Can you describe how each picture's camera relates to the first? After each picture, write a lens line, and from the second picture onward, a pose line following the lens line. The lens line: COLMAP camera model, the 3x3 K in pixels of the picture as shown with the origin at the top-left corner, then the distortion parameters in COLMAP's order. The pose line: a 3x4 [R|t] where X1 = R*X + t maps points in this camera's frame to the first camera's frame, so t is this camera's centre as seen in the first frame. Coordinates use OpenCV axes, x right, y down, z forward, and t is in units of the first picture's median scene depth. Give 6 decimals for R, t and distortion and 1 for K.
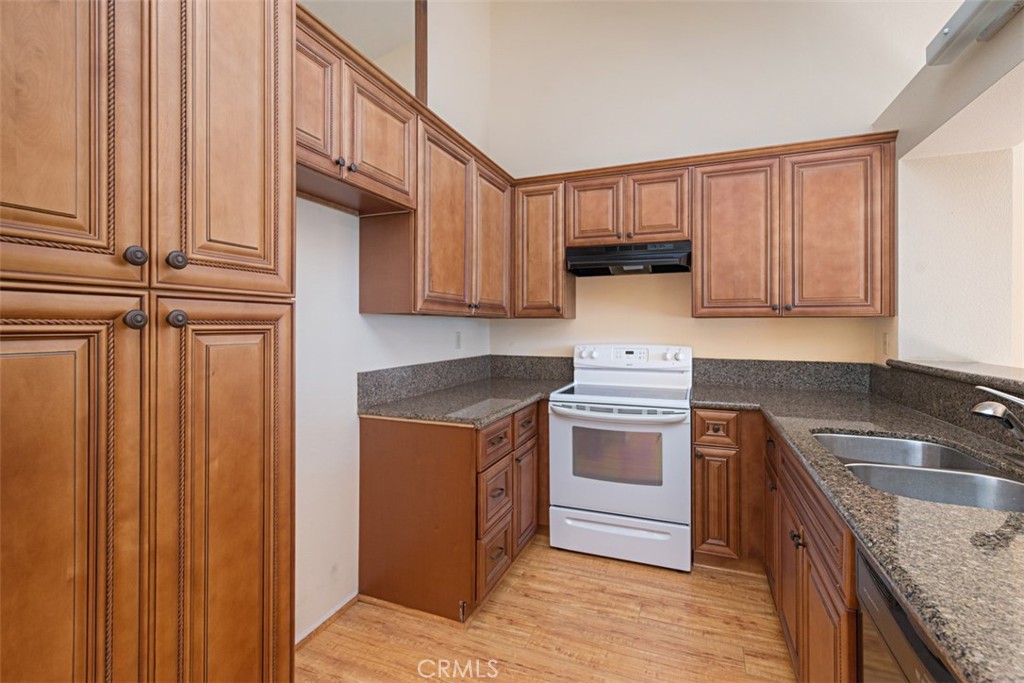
lens RADIAL K [[457.6, 0, 500.0], [0, 457.6, 323.6], [0, 0, 1]] dist [-0.001096, -0.000064]
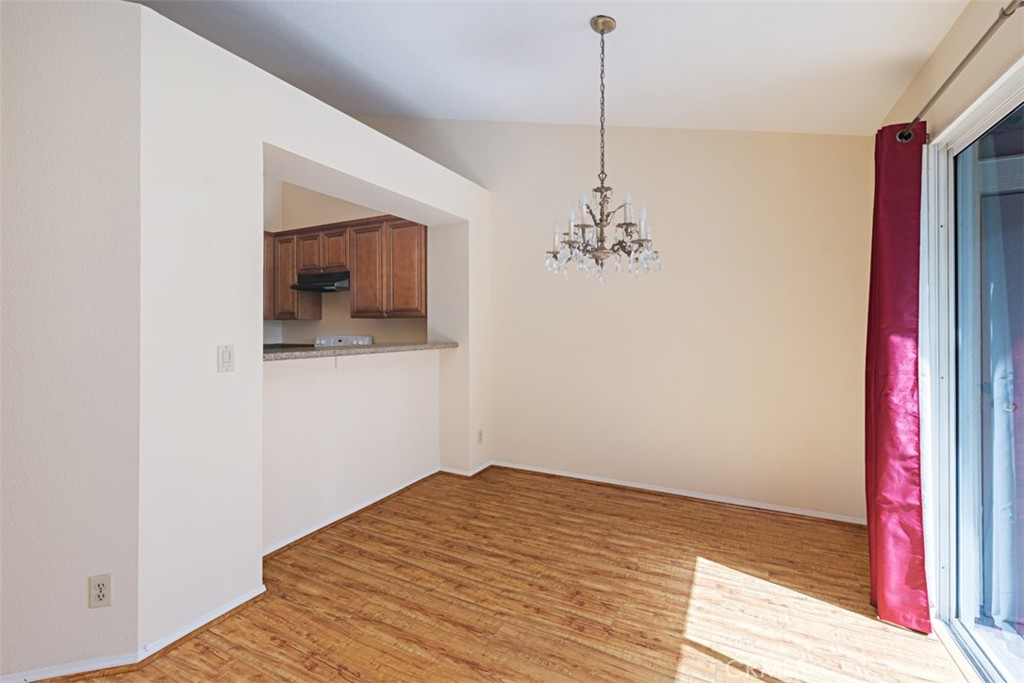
lens RADIAL K [[450.7, 0, 515.9], [0, 450.7, 324.5], [0, 0, 1]] dist [0.001577, 0.000139]
pose [[0.995500, -0.001325, -0.094750, 1.201561], [0.000975, 0.999993, -0.003738, 0.015603], [0.094754, 0.003629, 0.995494, -0.572272]]
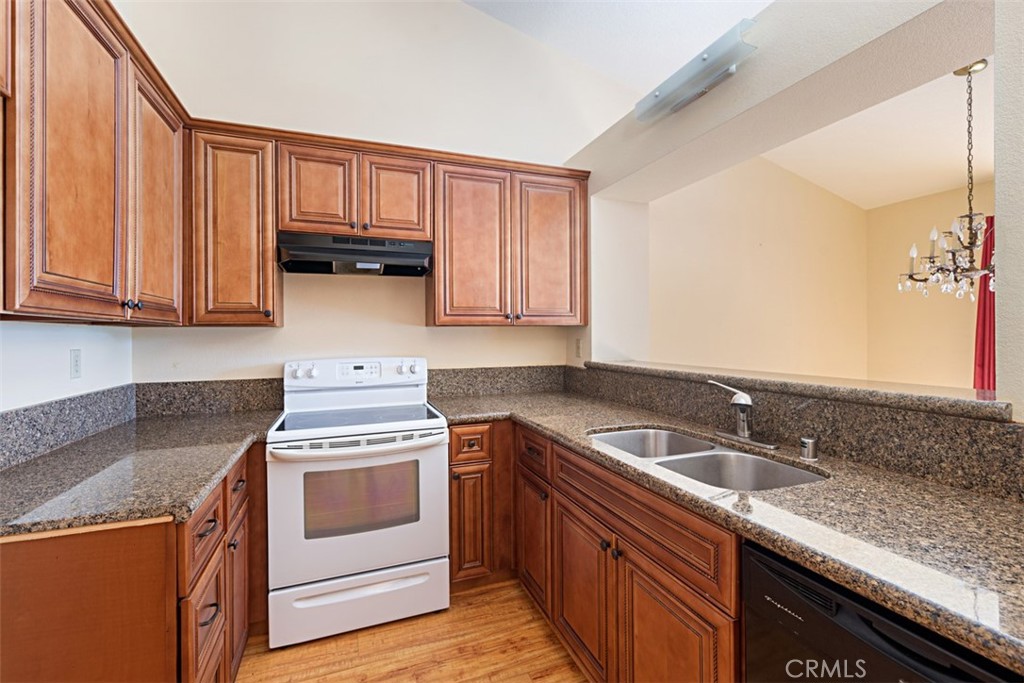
lens RADIAL K [[461.0, 0, 513.6], [0, 461.0, 331.2], [0, 0, 1]] dist [-0.000531, -0.000007]
pose [[0.730437, -0.004347, 0.682966, -0.099404], [0.007259, 0.999973, -0.001398, -0.000258], [-0.682941, 0.005979, 0.730449, 0.222226]]
